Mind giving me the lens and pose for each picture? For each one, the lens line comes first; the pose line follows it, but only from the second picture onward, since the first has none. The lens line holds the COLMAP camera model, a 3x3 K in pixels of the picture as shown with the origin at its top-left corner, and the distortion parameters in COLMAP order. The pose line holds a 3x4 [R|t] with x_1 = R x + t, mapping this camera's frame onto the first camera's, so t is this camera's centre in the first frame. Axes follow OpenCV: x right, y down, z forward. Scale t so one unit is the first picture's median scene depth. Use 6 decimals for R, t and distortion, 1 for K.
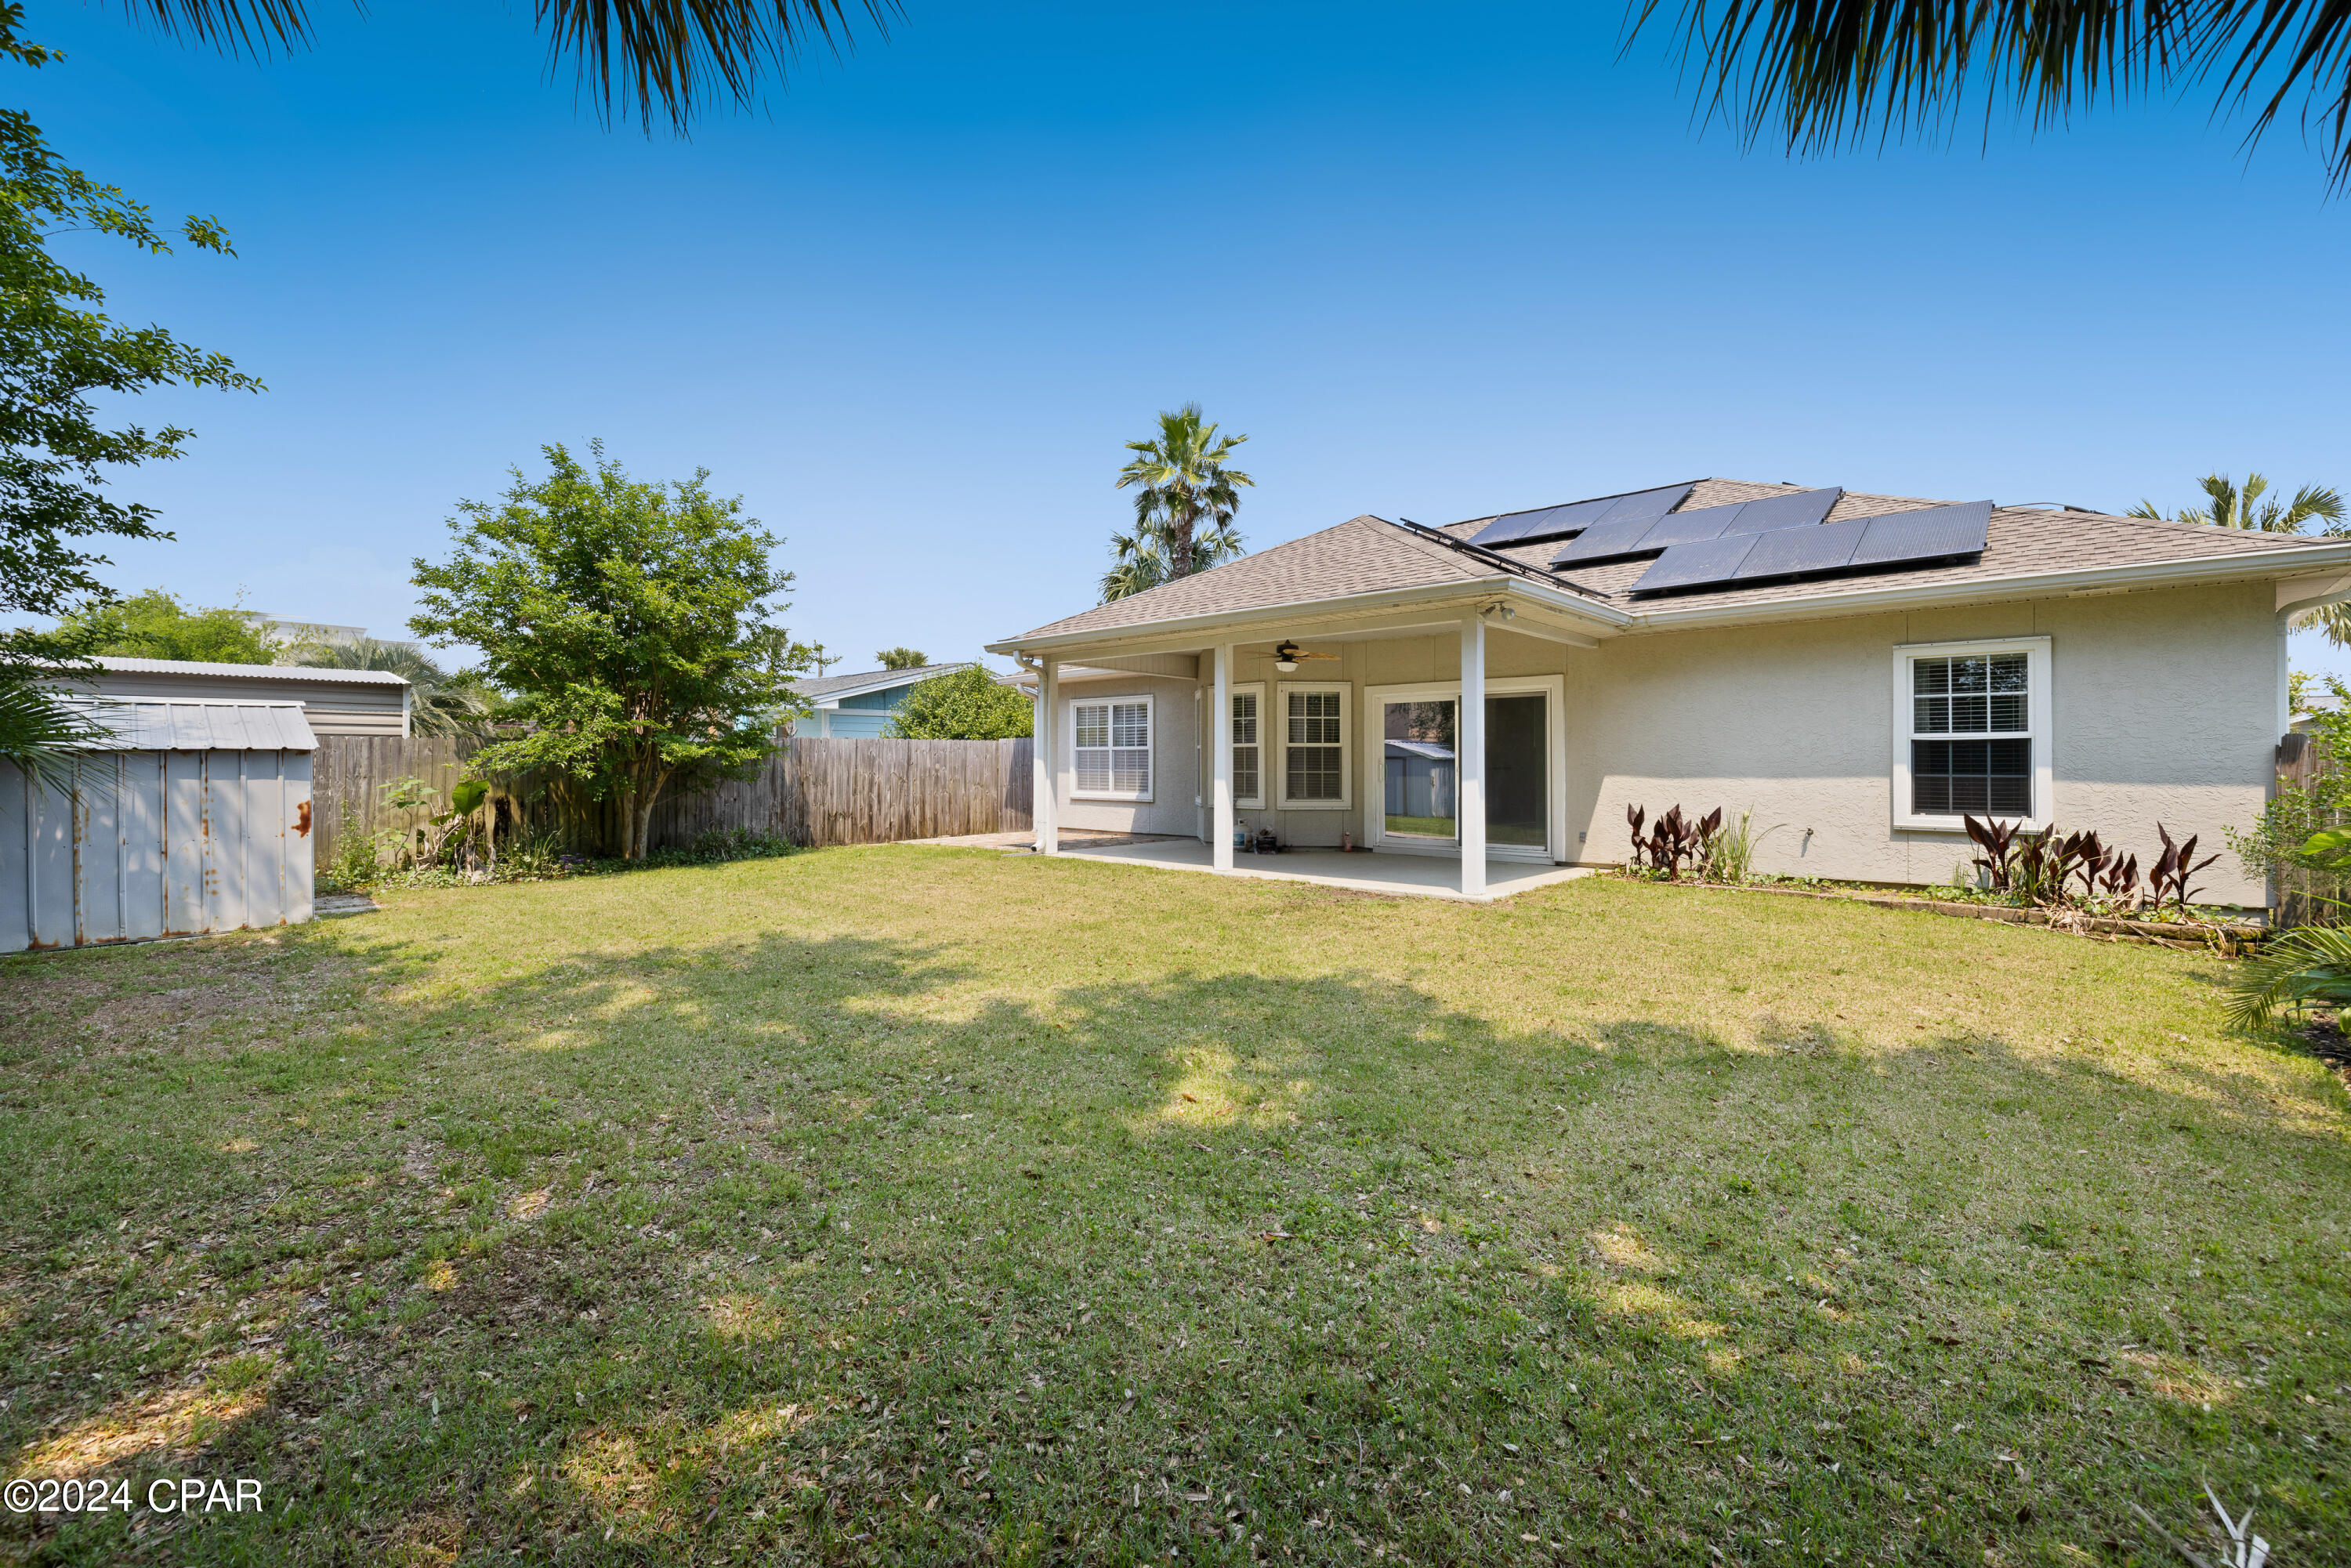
lens RADIAL K [[993.2, 0, 1165.9], [0, 993.2, 764.7], [0, 0, 1]] dist [-0.014068, 0.000204]
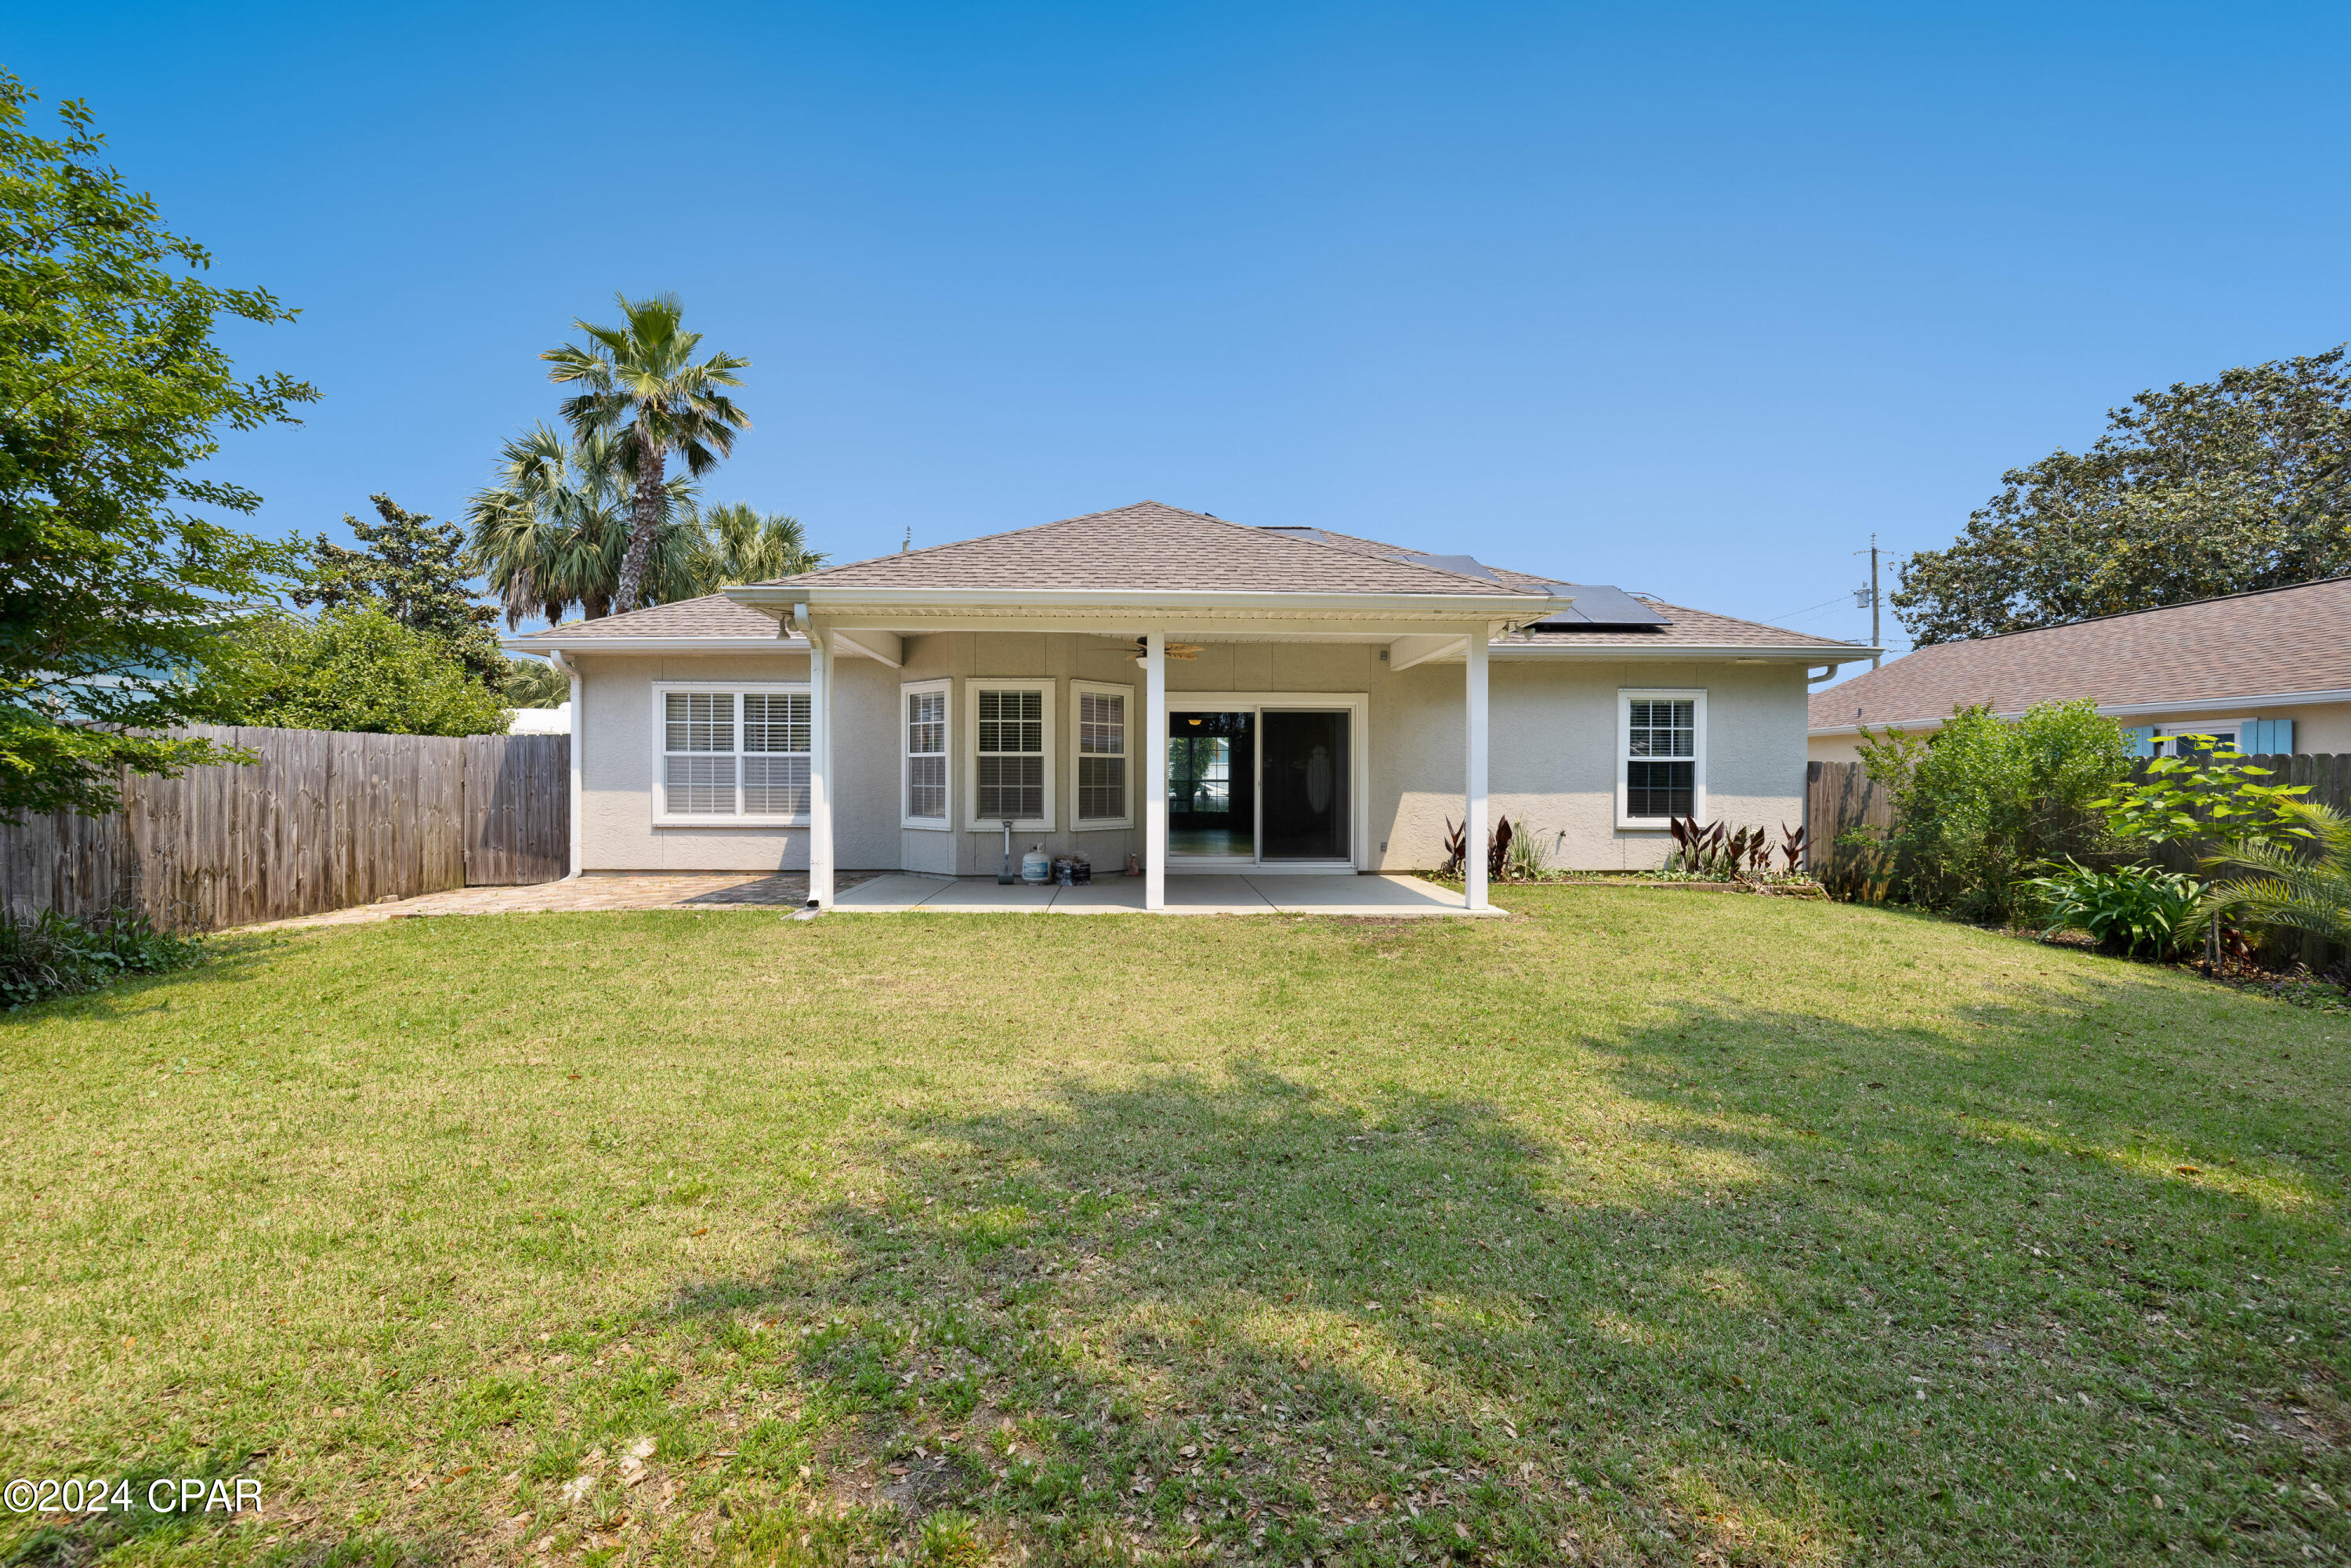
lens RADIAL K [[993.2, 0, 1184.9], [0, 993.2, 786.3], [0, 0, 1]] dist [-0.014068, 0.000204]
pose [[0.697740, -0.003643, 0.716341, -0.356112], [-0.003324, 0.999960, 0.008322, -0.000479], [-0.716343, -0.008188, 0.697700, 0.294078]]
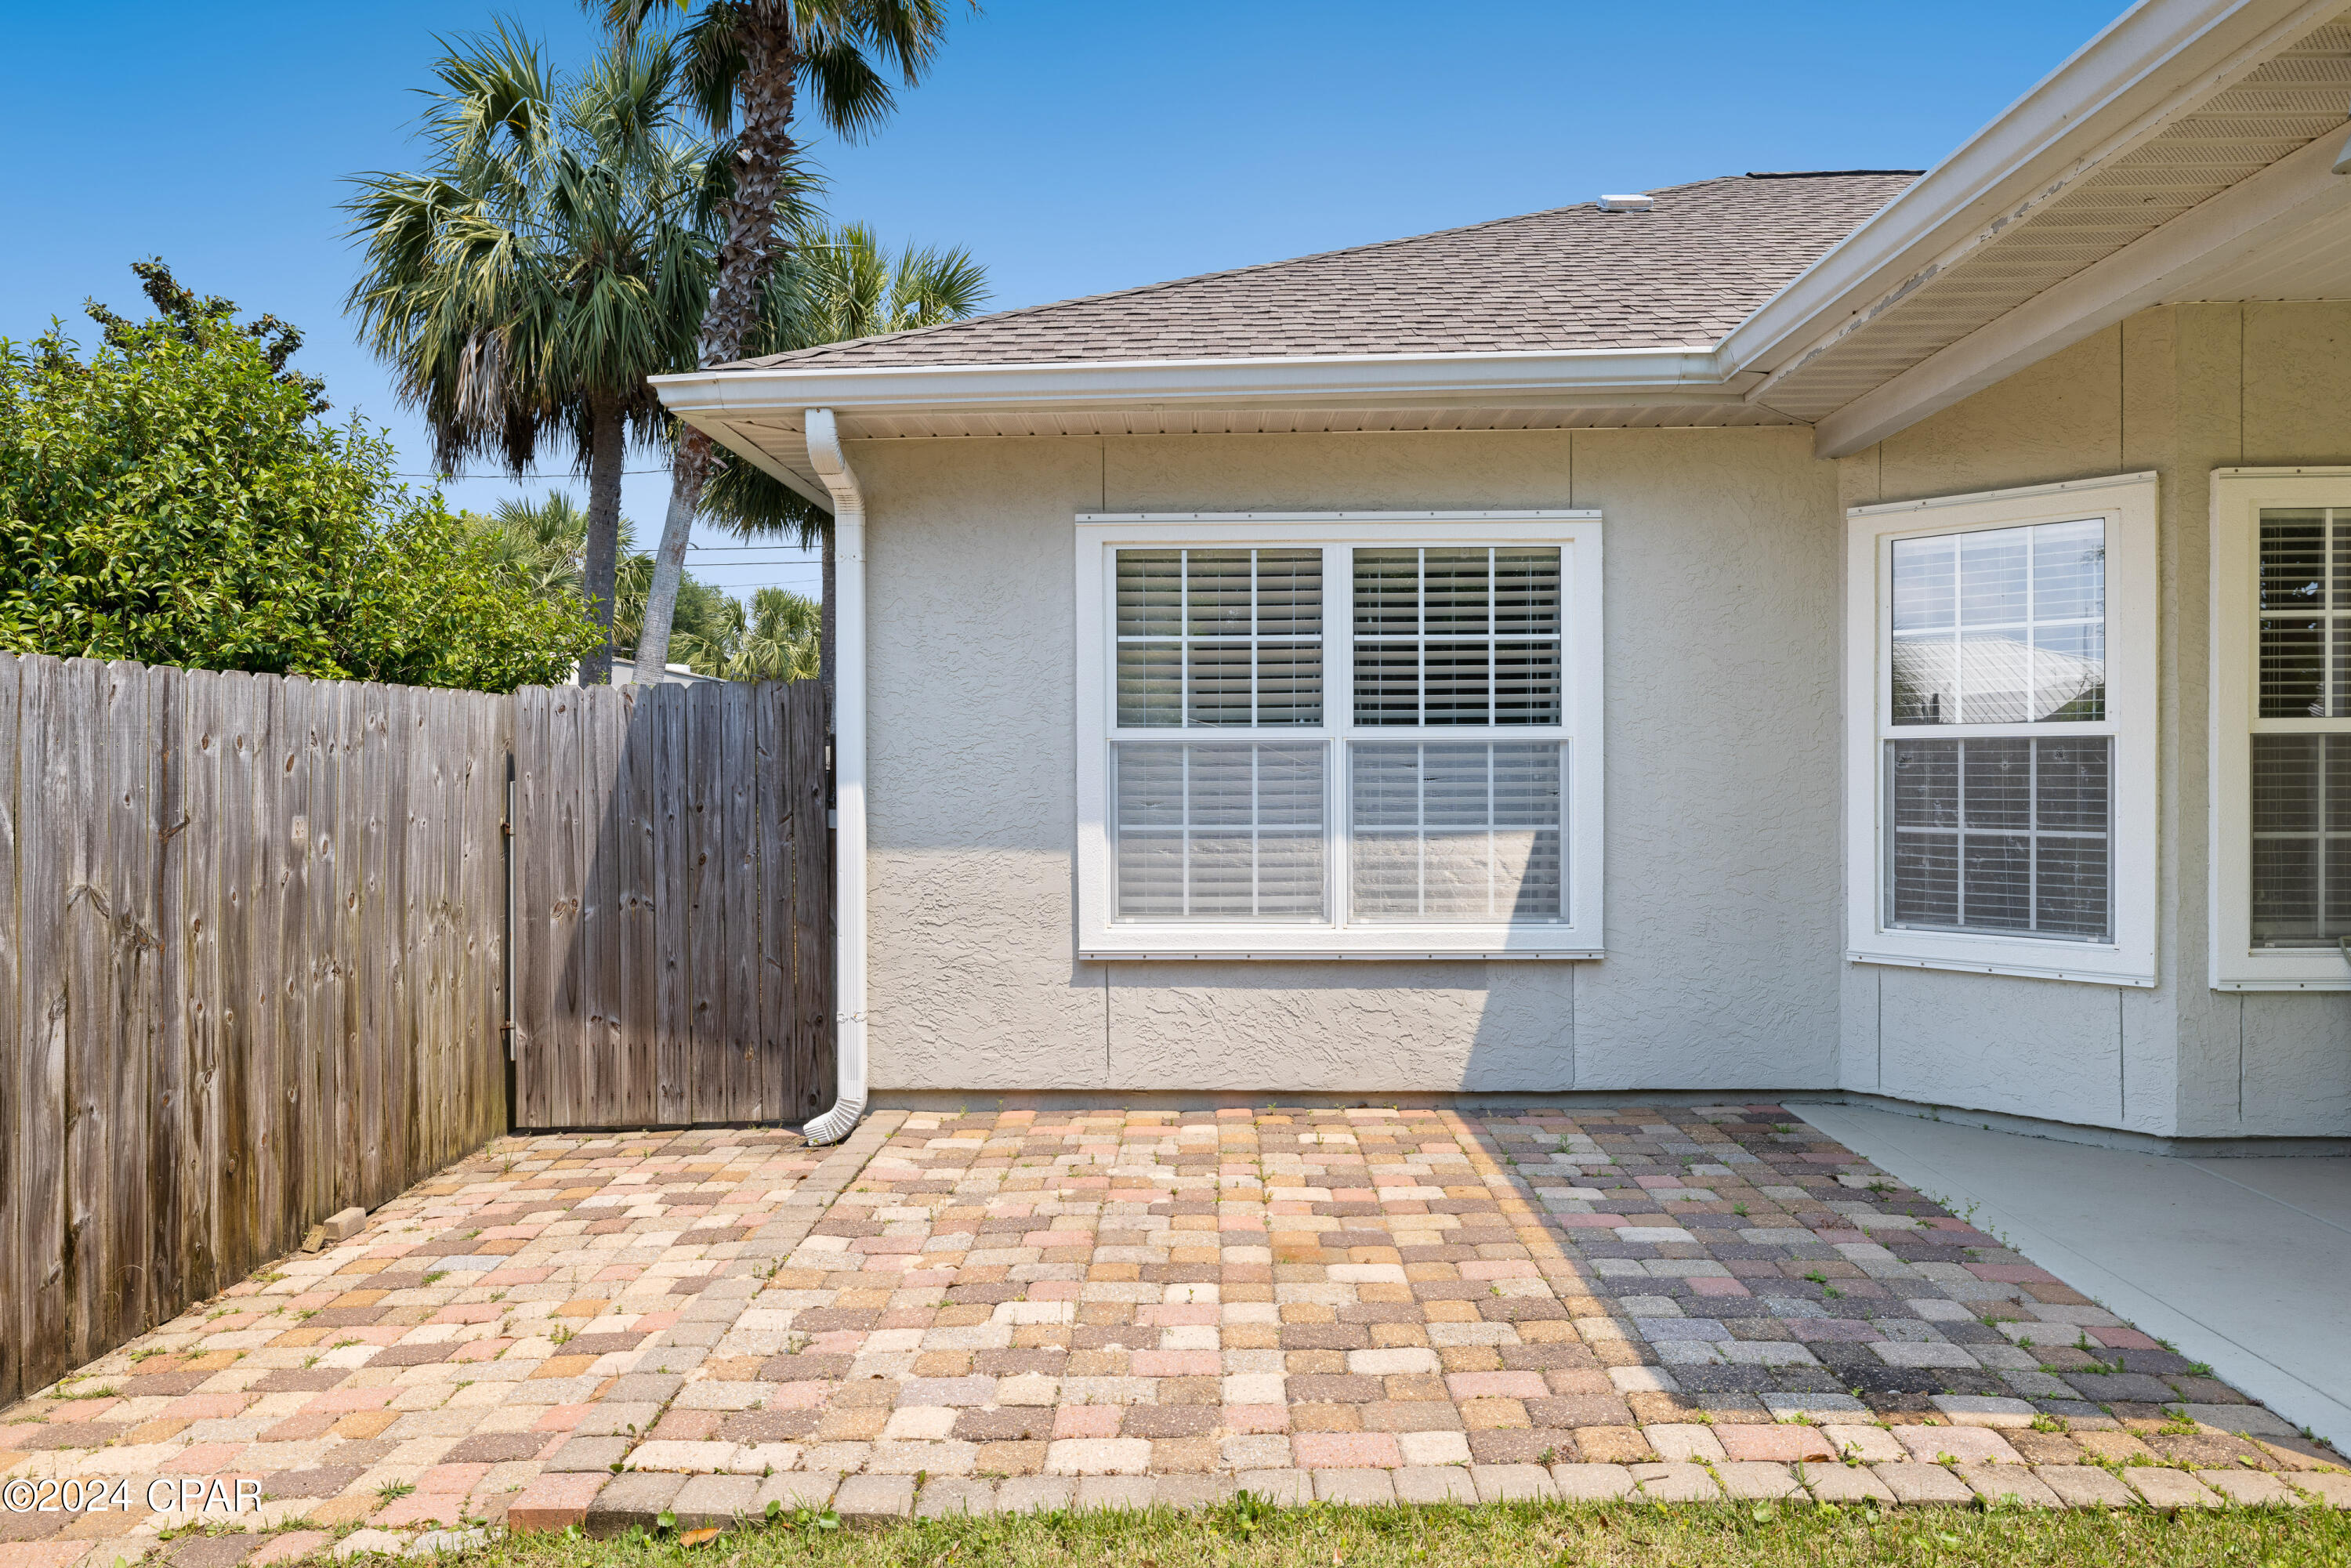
lens RADIAL K [[1505.4, 0, 1171.1], [0, 1505.4, 780.6], [0, 0, 1]] dist [-0.004739, -0.002649]
pose [[0.747156, -0.010782, 0.664561, -0.331603], [0.005012, 0.999931, 0.010589, -0.010241], [-0.664629, -0.004581, 0.747159, 0.802712]]
